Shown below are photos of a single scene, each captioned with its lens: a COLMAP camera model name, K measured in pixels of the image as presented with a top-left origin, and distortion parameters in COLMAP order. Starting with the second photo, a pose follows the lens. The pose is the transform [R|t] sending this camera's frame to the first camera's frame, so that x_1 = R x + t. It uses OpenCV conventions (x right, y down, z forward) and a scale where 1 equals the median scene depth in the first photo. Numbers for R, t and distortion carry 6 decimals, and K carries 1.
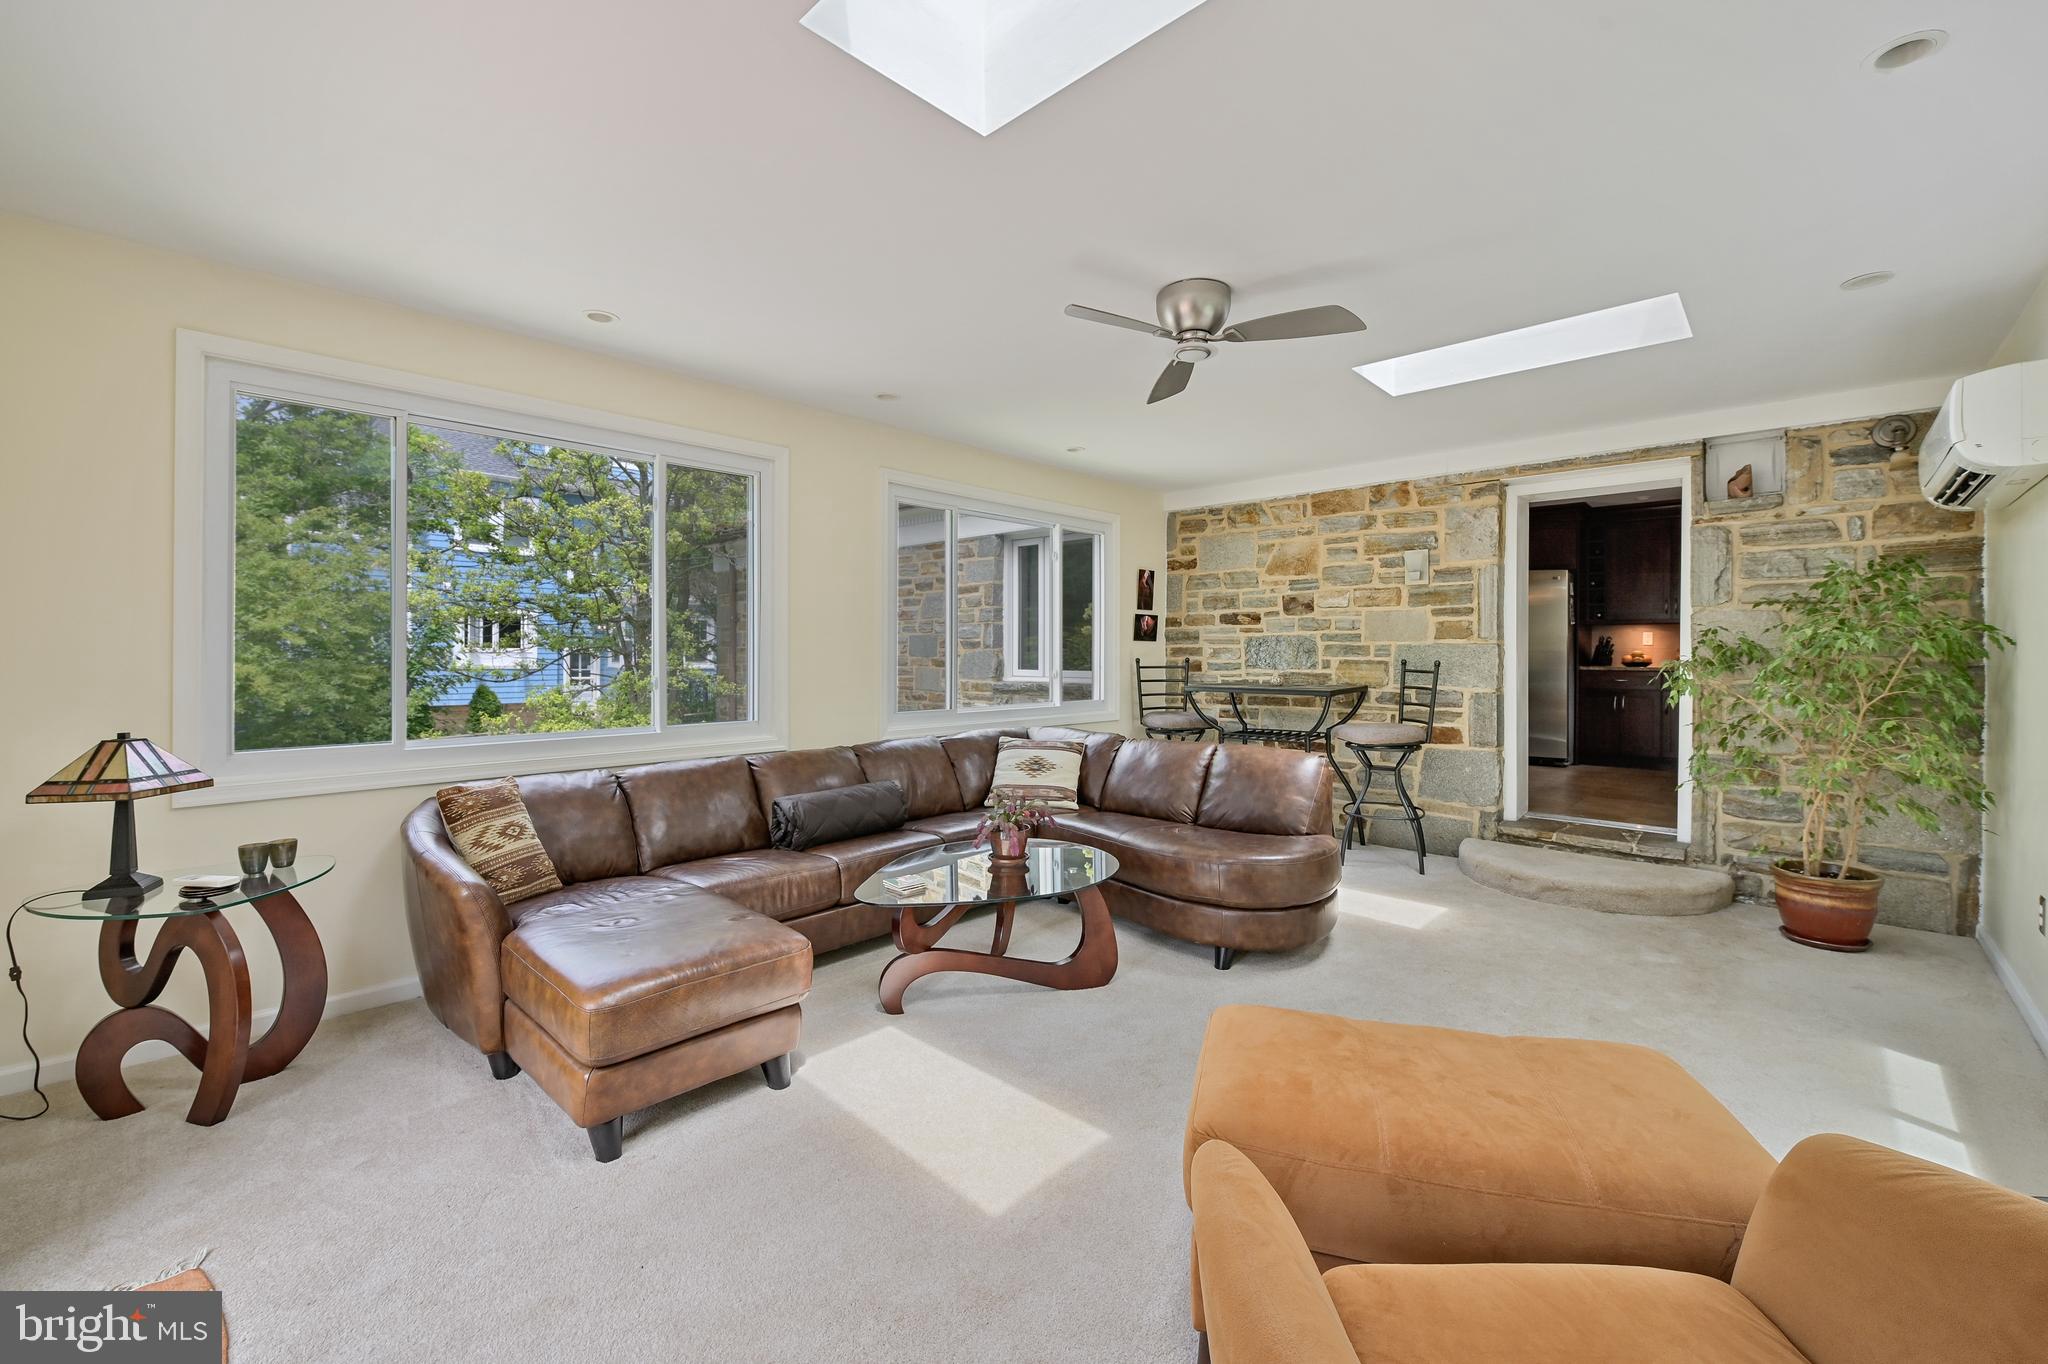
lens RADIAL K [[841.2, 0, 1019.7], [0, 841.2, 662.7], [0, 0, 1]] dist [-0.008403, 0.000579]
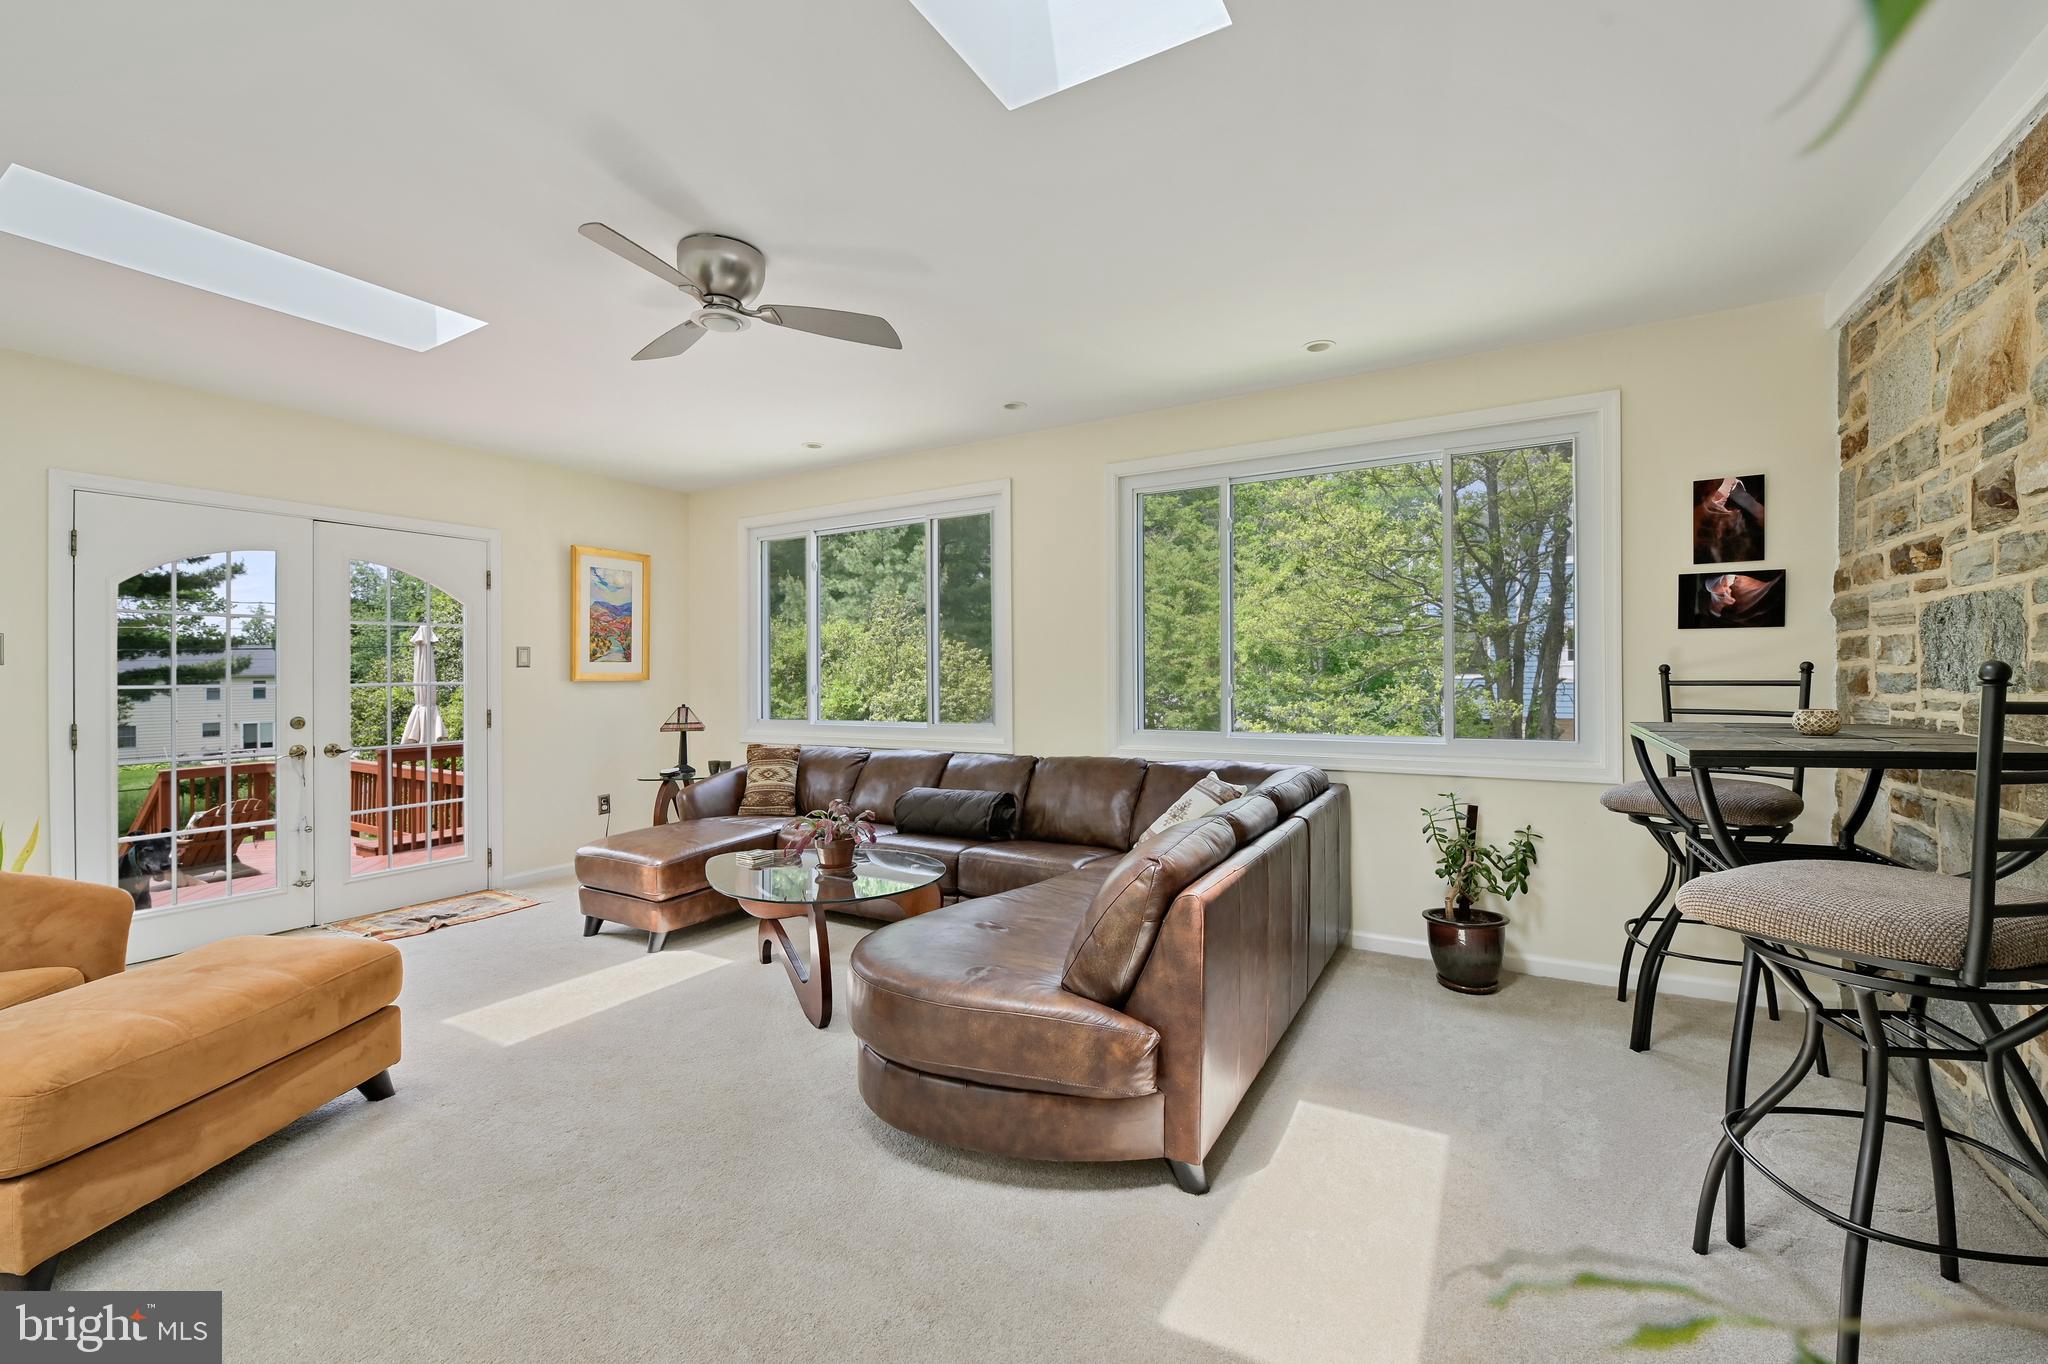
lens RADIAL K [[841.2, 0, 1019.7], [0, 841.2, 662.7], [0, 0, 1]] dist [-0.008403, 0.000579]
pose [[0.214653, -0.015897, -0.976561, 0.537693], [-0.001759, 0.999860, -0.016663, 0.002106], [0.976689, 0.005295, 0.214594, 0.525672]]
